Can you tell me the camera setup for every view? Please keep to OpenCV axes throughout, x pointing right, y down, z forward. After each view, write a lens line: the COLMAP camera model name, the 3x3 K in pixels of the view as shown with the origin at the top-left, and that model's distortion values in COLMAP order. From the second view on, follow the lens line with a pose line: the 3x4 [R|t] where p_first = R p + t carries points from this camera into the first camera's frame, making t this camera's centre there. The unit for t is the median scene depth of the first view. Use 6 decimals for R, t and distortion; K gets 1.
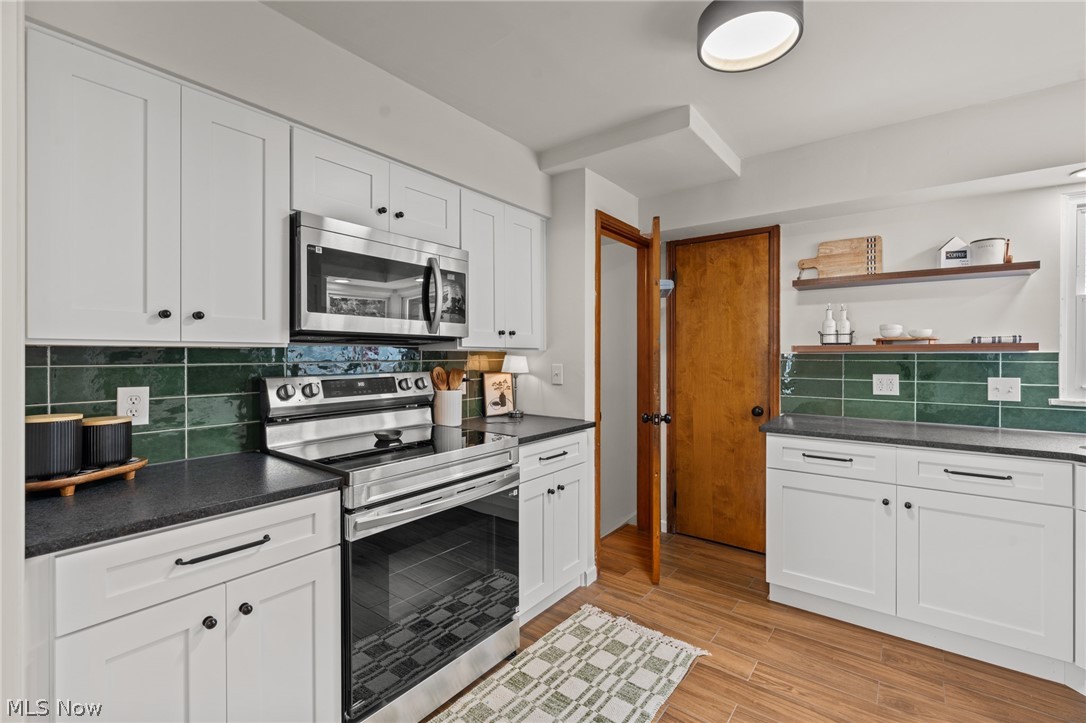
lens RADIAL K [[476.3, 0, 546.2], [0, 476.3, 357.1], [0, 0, 1]] dist [-0.001530, -0.000166]
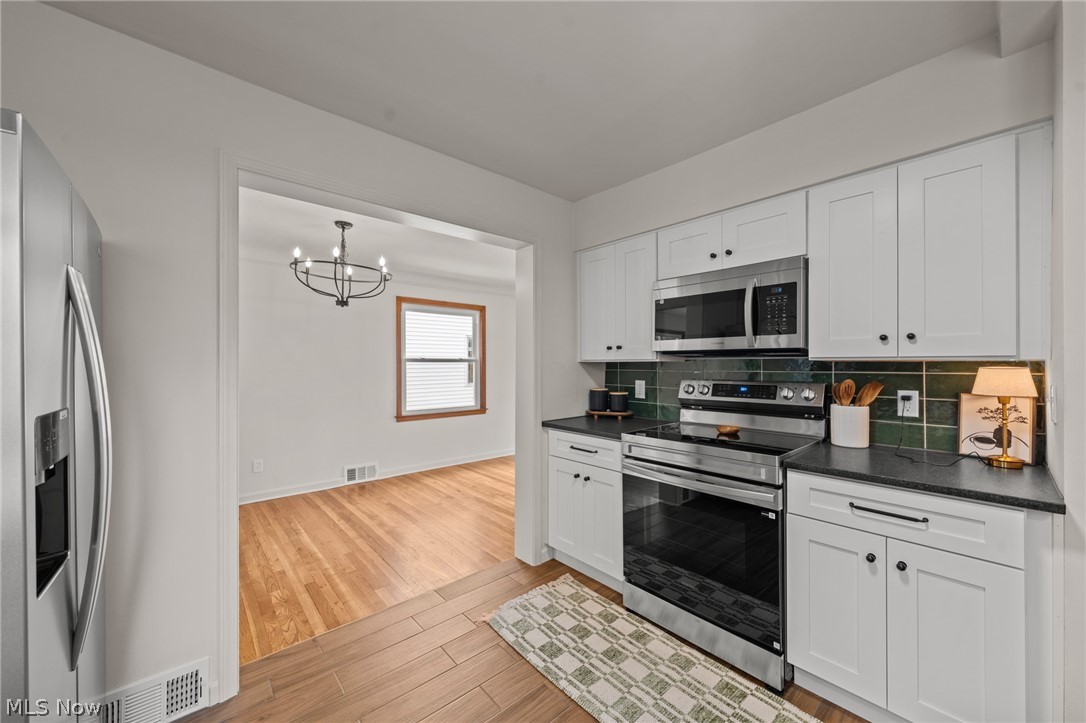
lens RADIAL K [[405.3, 0, 543.0], [0, 405.3, 361.5], [0, 0, 1]] dist [-0.015065, -0.000141]
pose [[-0.195261, -0.005102, -0.980738, 0.659558], [-0.002183, 0.999986, -0.004768, -0.008527], [0.980749, 0.001210, -0.195269, 0.599302]]
